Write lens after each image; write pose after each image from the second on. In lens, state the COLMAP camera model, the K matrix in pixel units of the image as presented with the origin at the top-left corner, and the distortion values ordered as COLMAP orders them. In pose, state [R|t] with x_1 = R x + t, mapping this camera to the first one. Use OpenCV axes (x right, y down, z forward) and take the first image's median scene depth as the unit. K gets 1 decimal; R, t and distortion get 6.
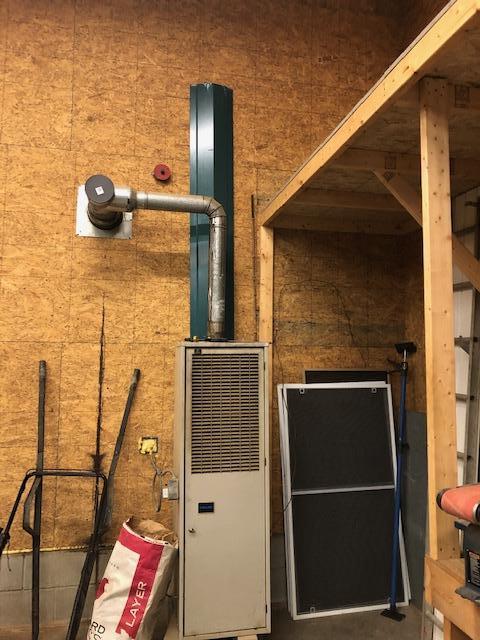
lens RADIAL K [[541.5, 0, 238.1], [0, 541.5, 321.9], [0, 0, 1]] dist [0.004309, -0.000121]
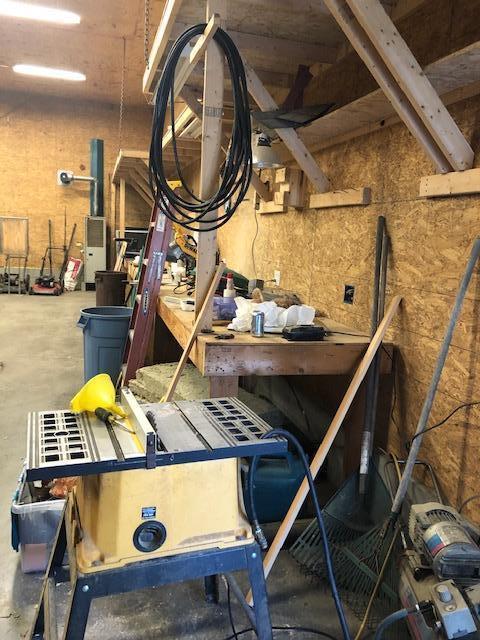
lens RADIAL K [[541.5, 0, 238.1], [0, 541.5, 321.9], [0, 0, 1]] dist [0.004309, -0.000121]
pose [[0.997236, 0.033051, 0.066544, 0.704667], [-0.046351, 0.976707, 0.209511, -0.081110], [-0.058069, -0.212016, 0.975539, -2.841400]]
